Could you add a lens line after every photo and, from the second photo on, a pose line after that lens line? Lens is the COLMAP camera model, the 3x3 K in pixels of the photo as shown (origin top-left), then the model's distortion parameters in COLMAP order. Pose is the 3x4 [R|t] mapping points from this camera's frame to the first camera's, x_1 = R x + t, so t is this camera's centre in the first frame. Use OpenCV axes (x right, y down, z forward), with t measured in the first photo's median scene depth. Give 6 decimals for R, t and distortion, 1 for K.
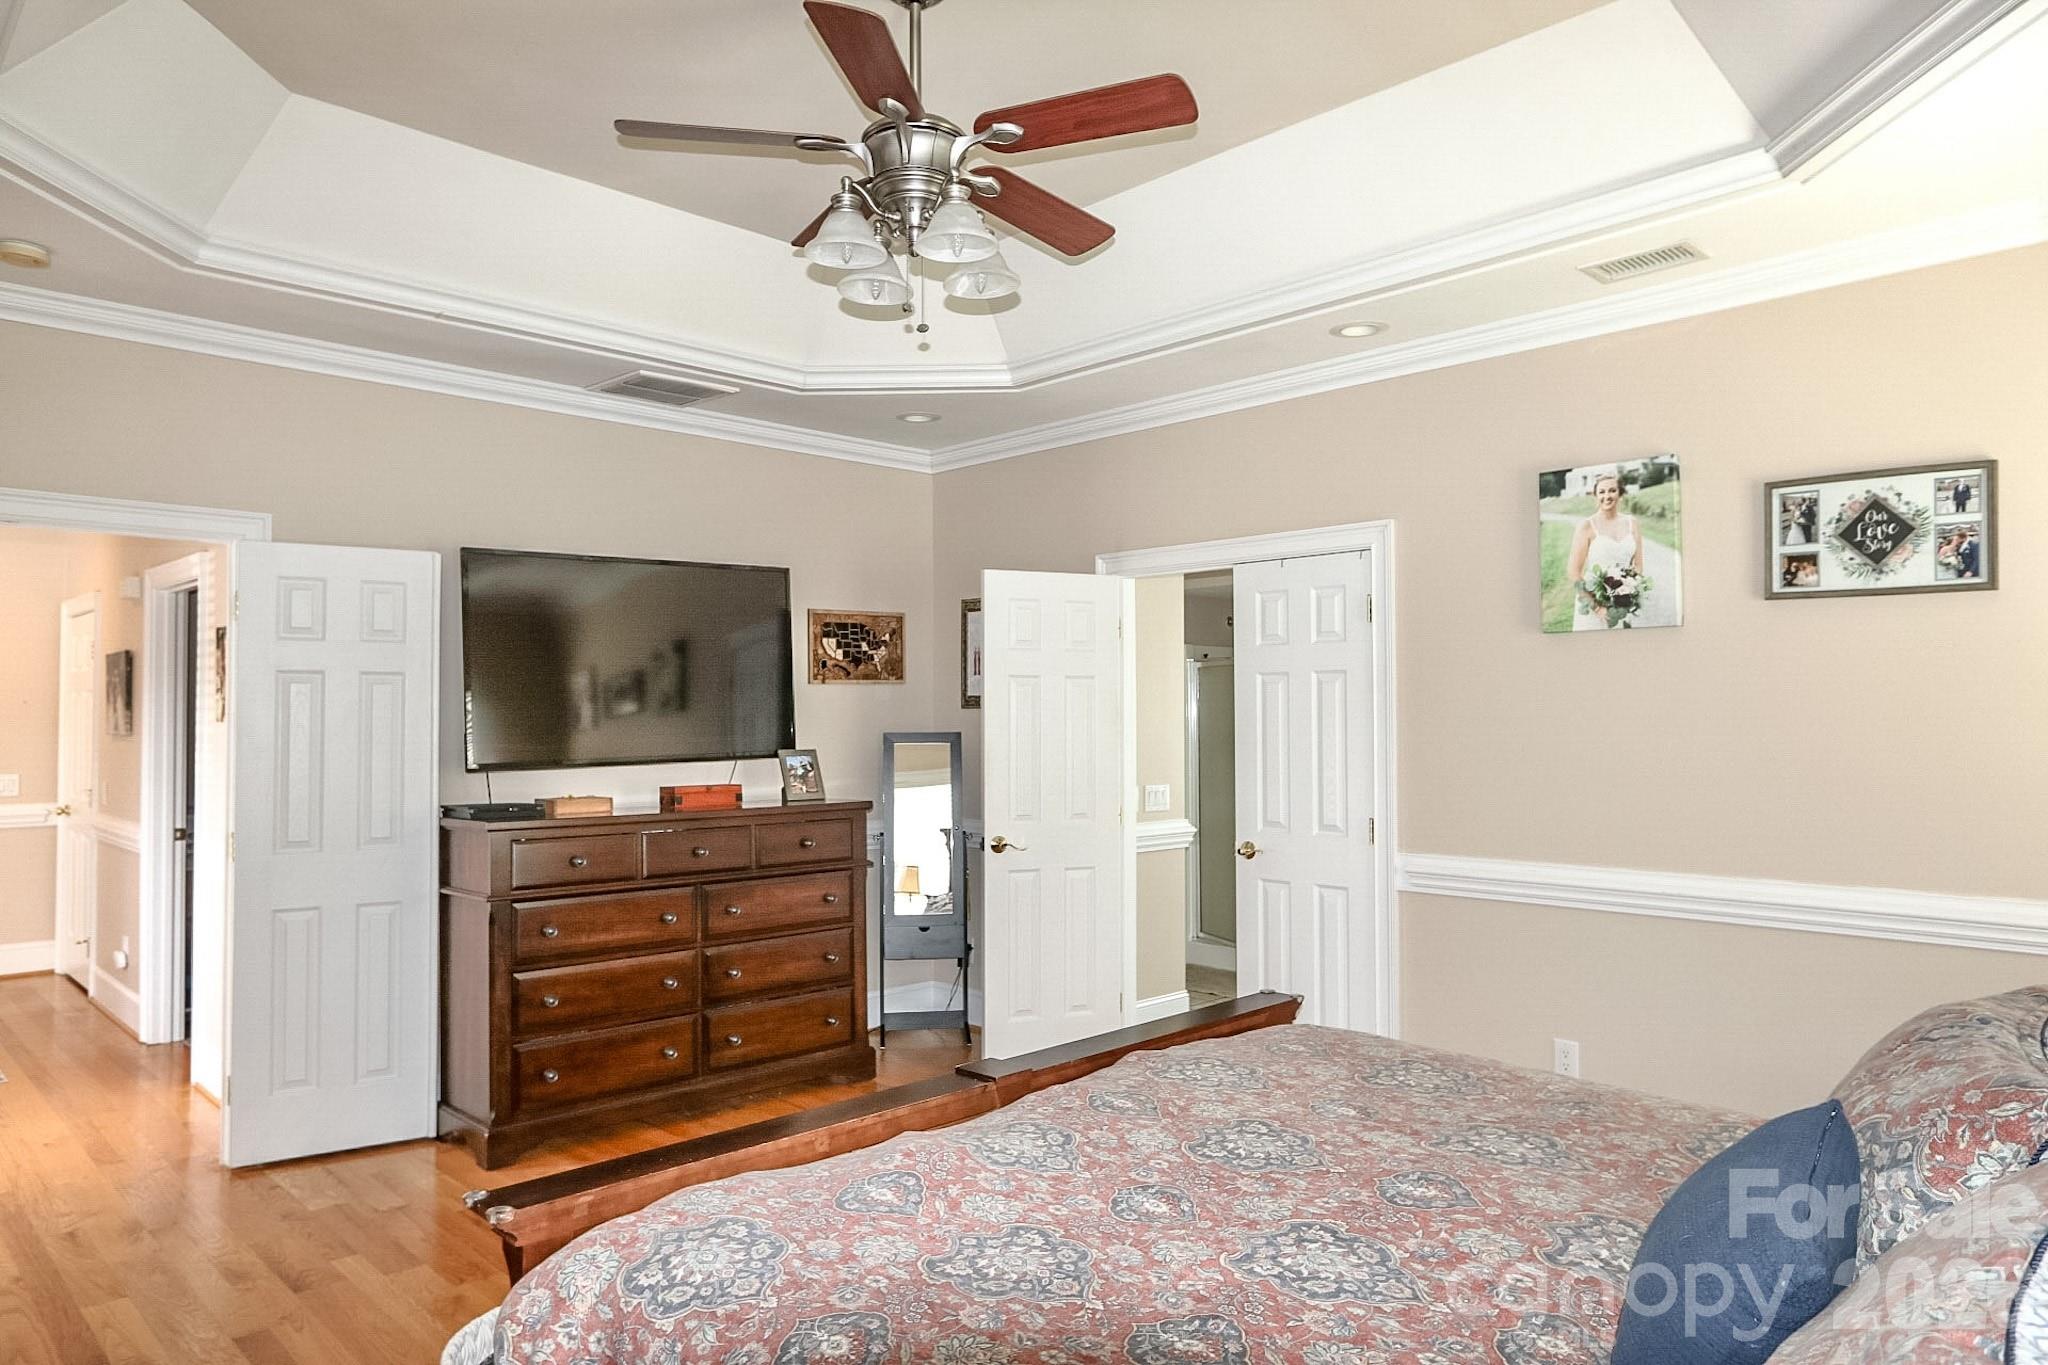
lens RADIAL K [[1312.9, 0, 1024.6], [0, 1312.9, 690.2], [0, 0, 1]] dist [-0.004443, -0.000036]
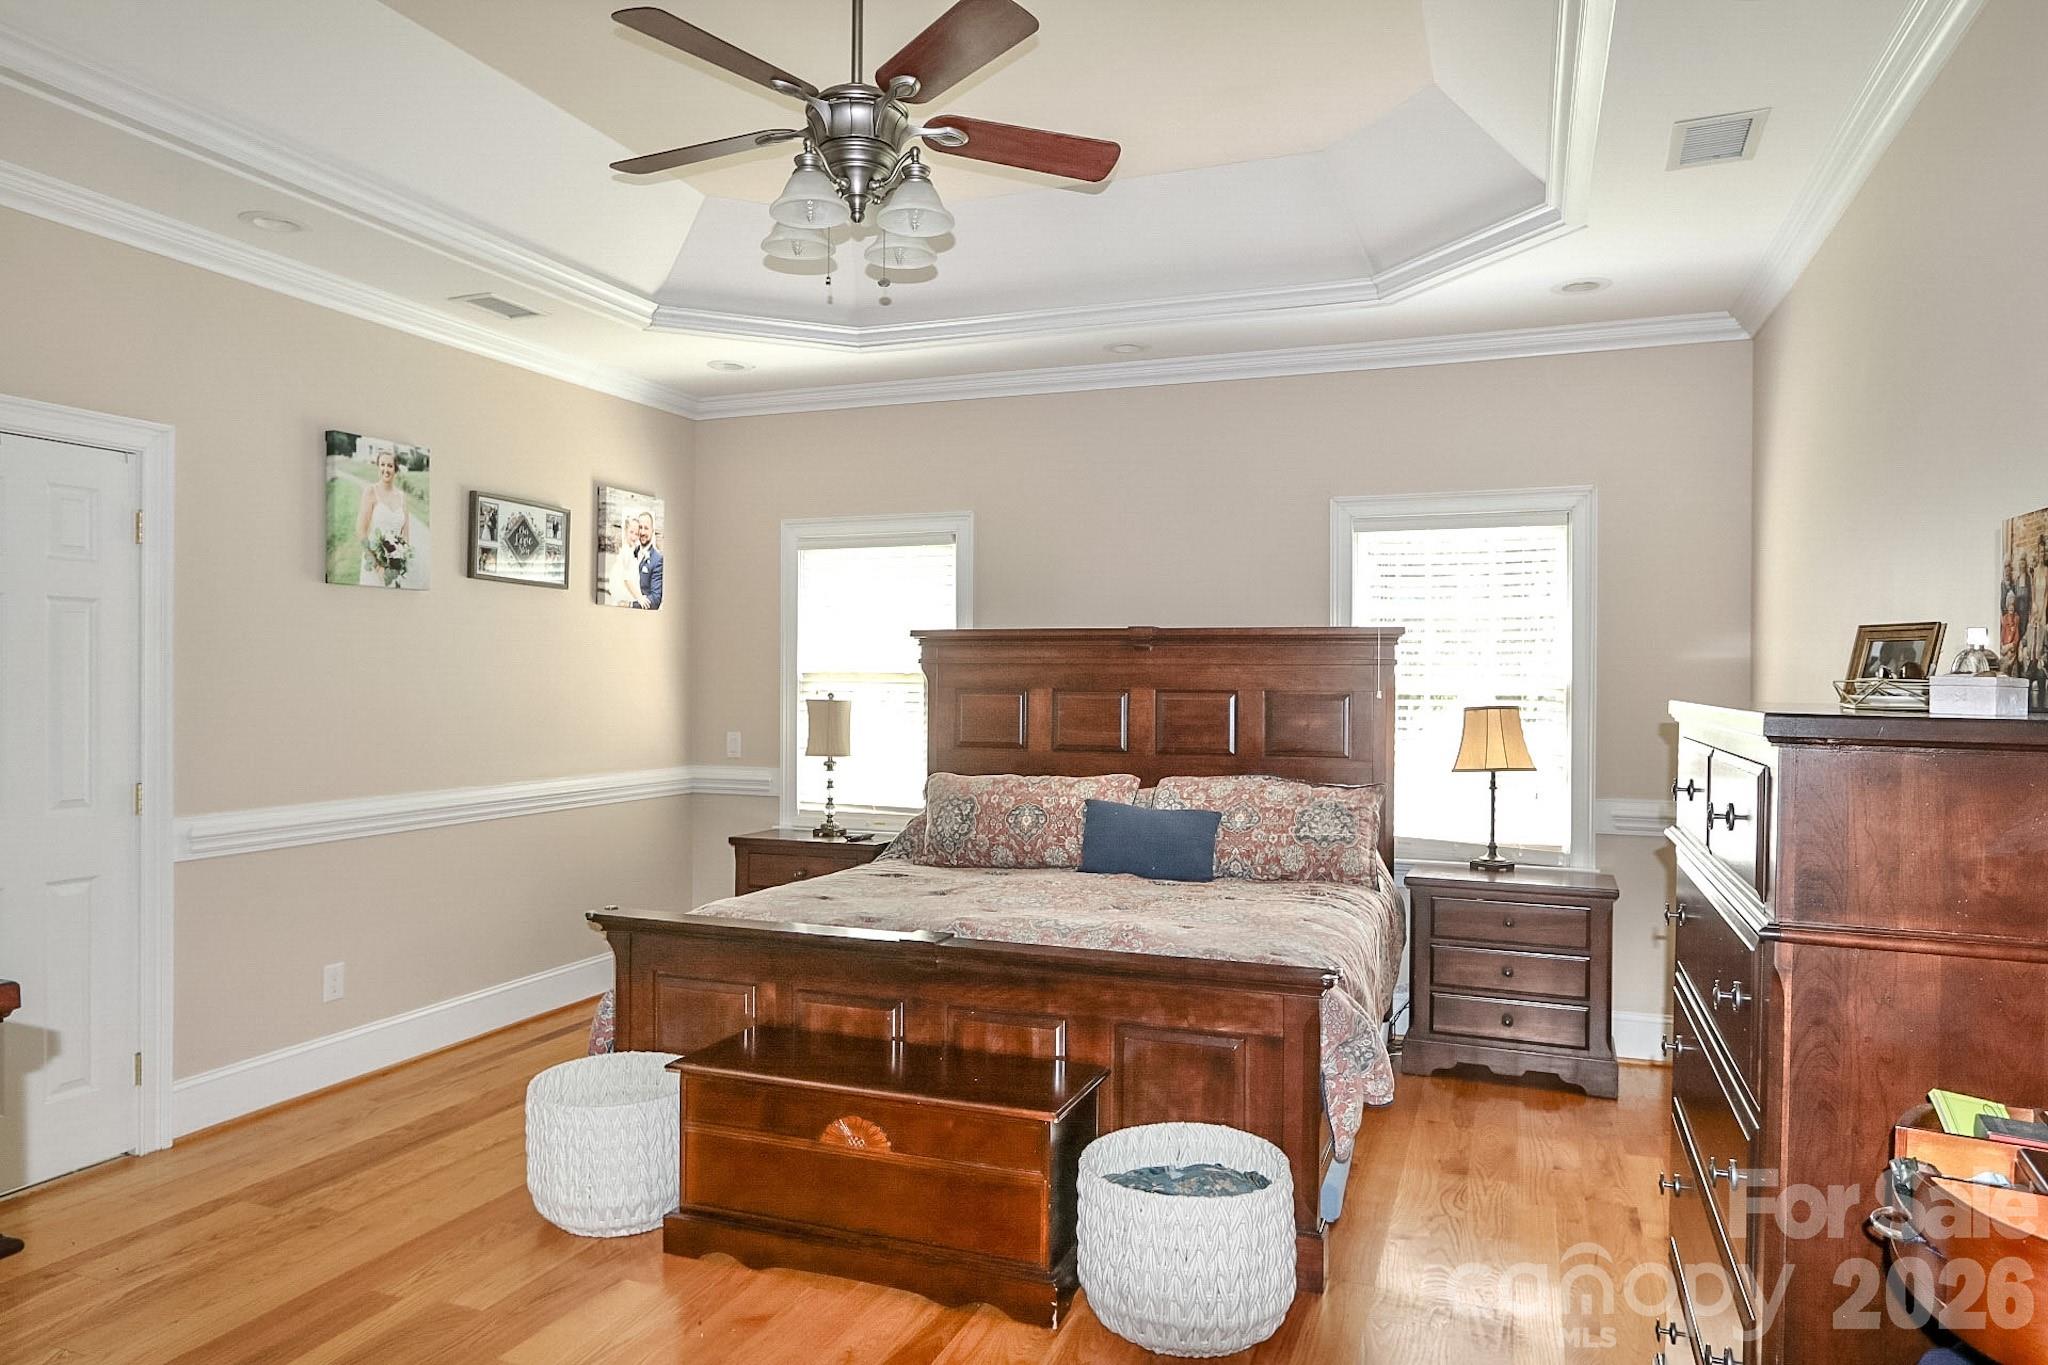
lens RADIAL K [[1312.9, 0, 1018.7], [0, 1312.9, 681.8], [0, 0, 1]] dist [-0.004443, -0.000036]
pose [[-0.416084, -0.001836, 0.909324, -0.820705], [-0.021865, 0.999729, -0.007987, 0.033035], [-0.909063, -0.023205, -0.416012, 0.975792]]
